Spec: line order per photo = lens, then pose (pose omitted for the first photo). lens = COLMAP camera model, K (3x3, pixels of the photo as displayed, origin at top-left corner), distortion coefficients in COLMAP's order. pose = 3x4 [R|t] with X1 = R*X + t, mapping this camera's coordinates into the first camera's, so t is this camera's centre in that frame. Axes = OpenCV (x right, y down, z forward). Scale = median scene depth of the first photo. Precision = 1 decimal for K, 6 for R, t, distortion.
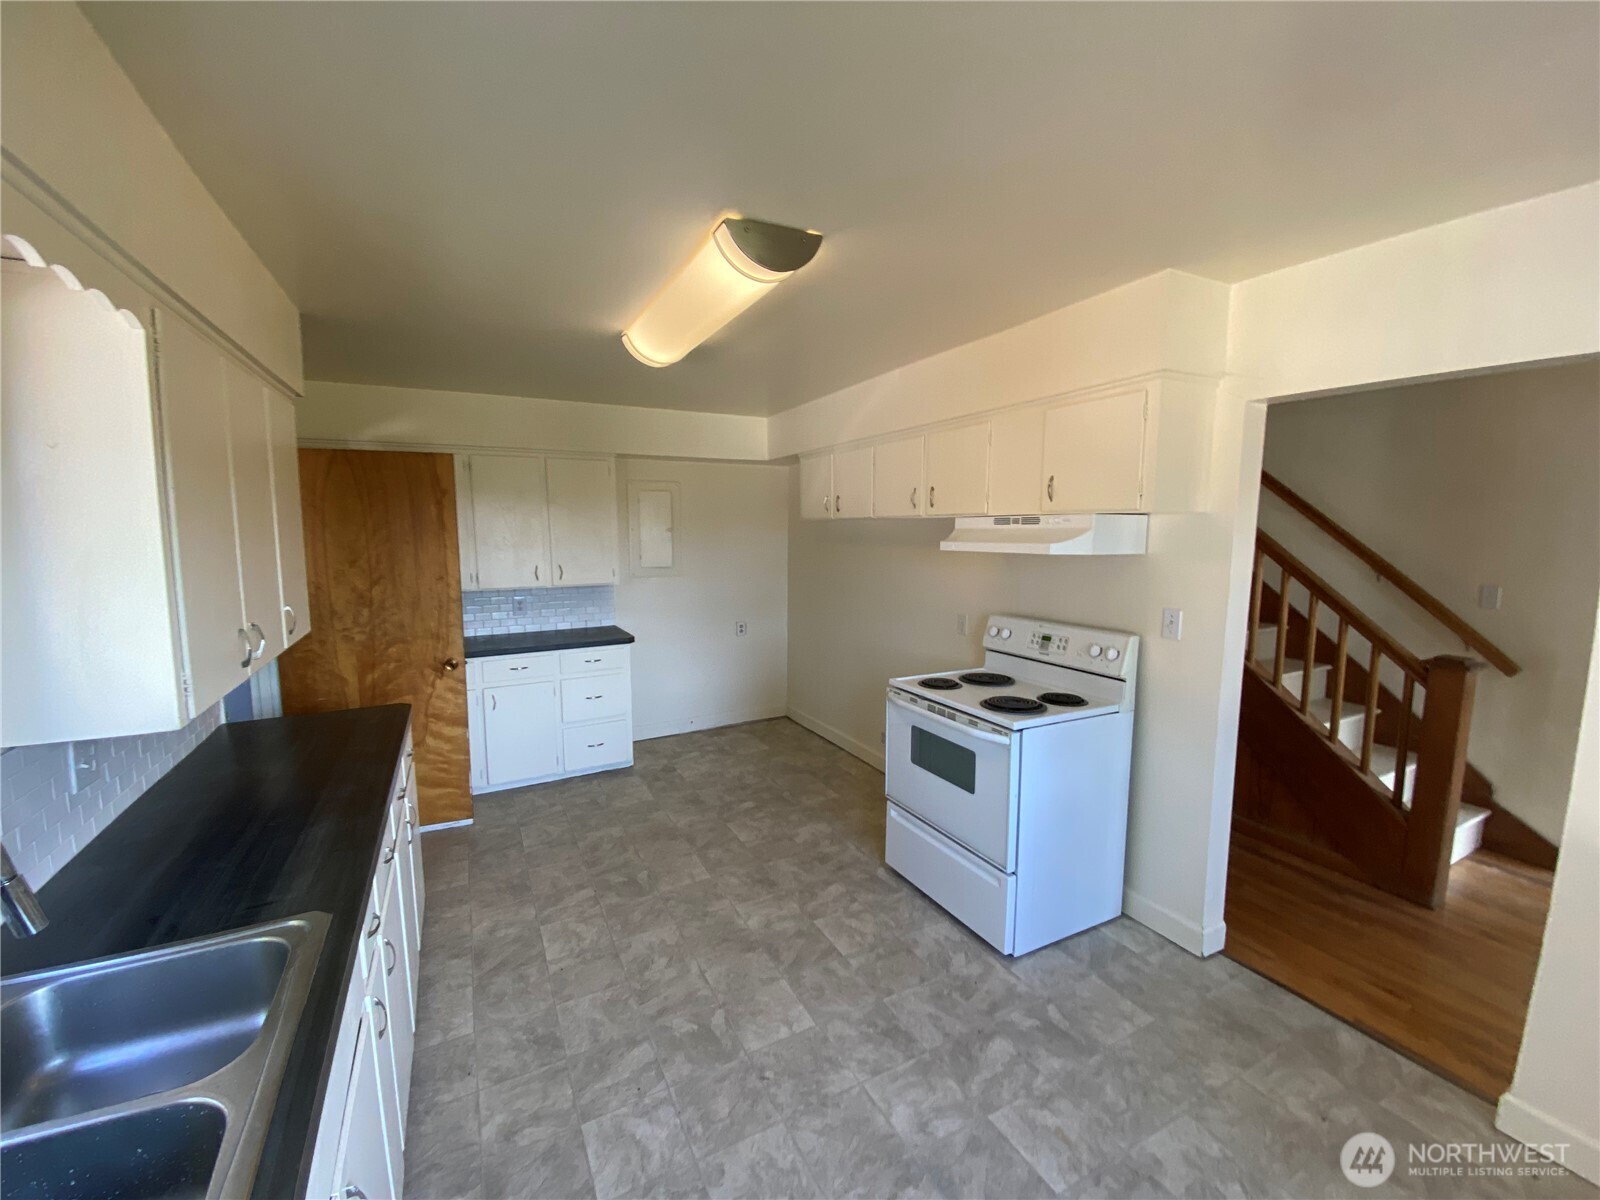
lens RADIAL K [[652.7, 0, 800.0], [0, 652.7, 600.0], [0, 0, 1]] dist [0.033690, -0.026223]
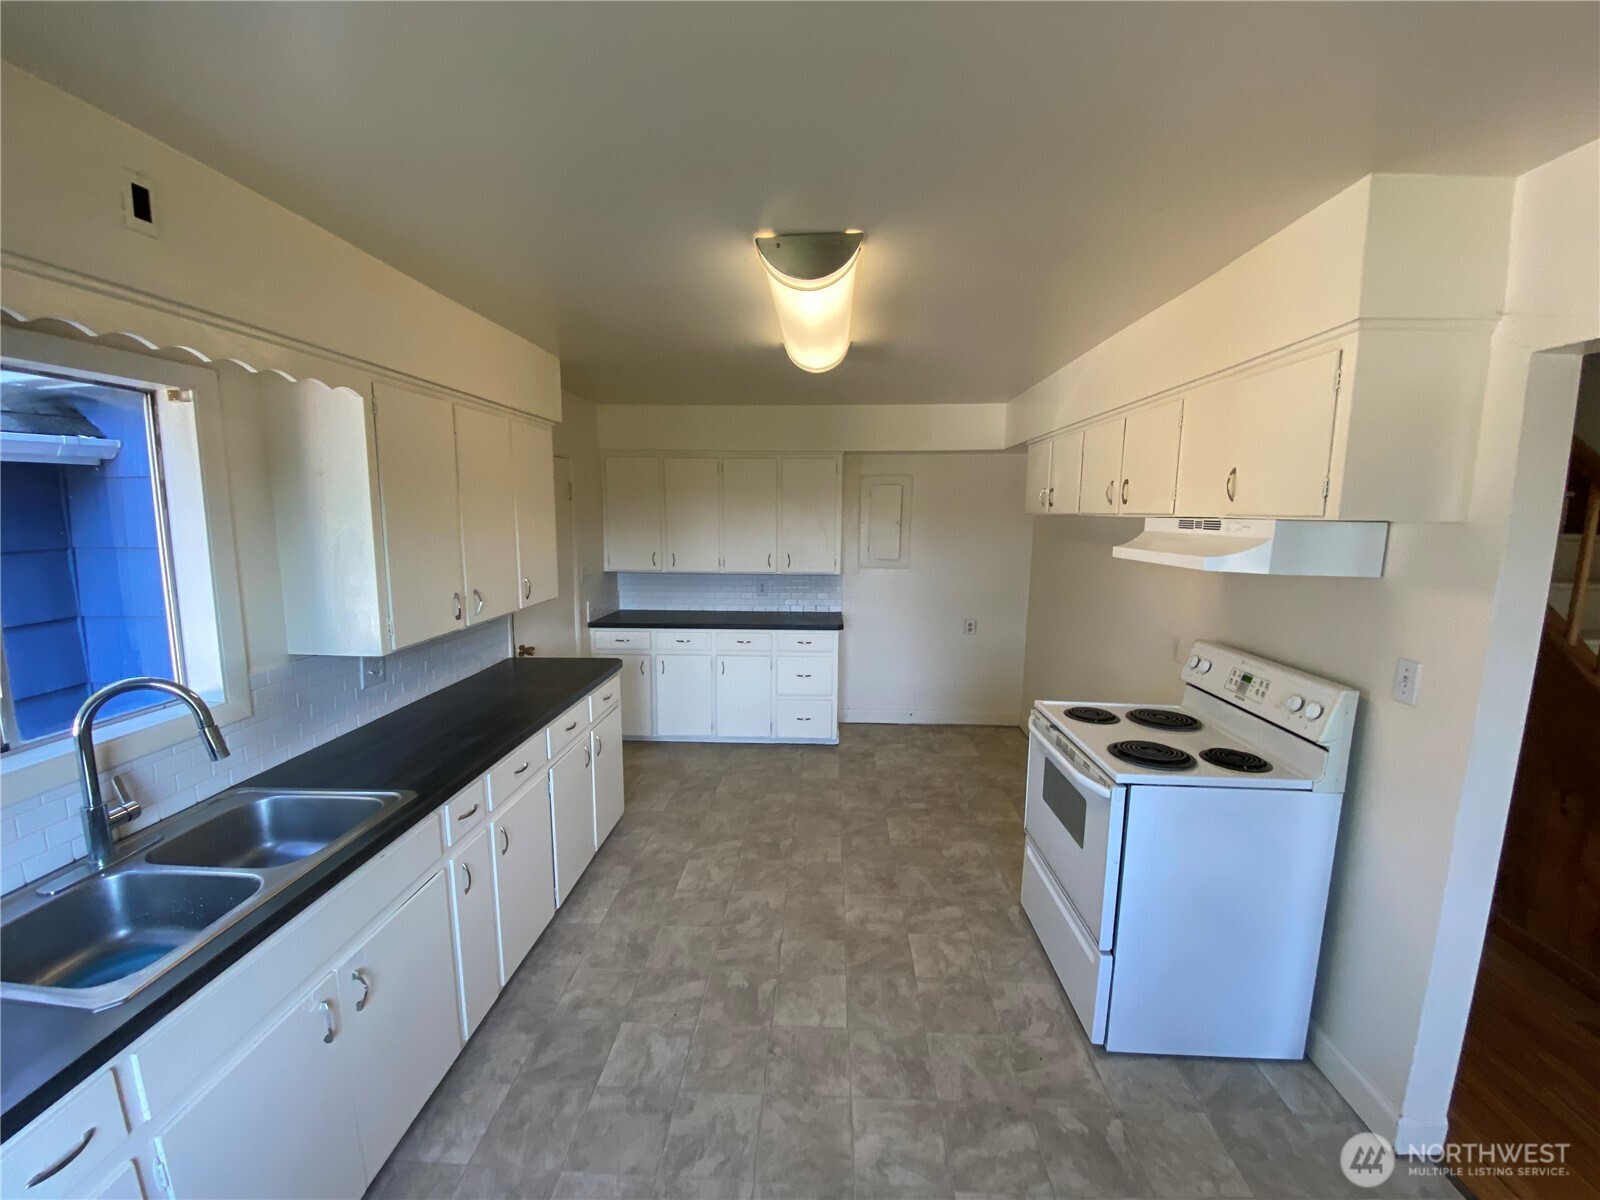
lens RADIAL K [[652.7, 0, 800.0], [0, 652.7, 600.0], [0, 0, 1]] dist [0.033690, -0.026223]
pose [[0.864473, 0.078601, -0.496496, 0.343445], [-0.069101, 0.996904, 0.037506, -0.029557], [0.497907, 0.001885, 0.867228, 0.079859]]
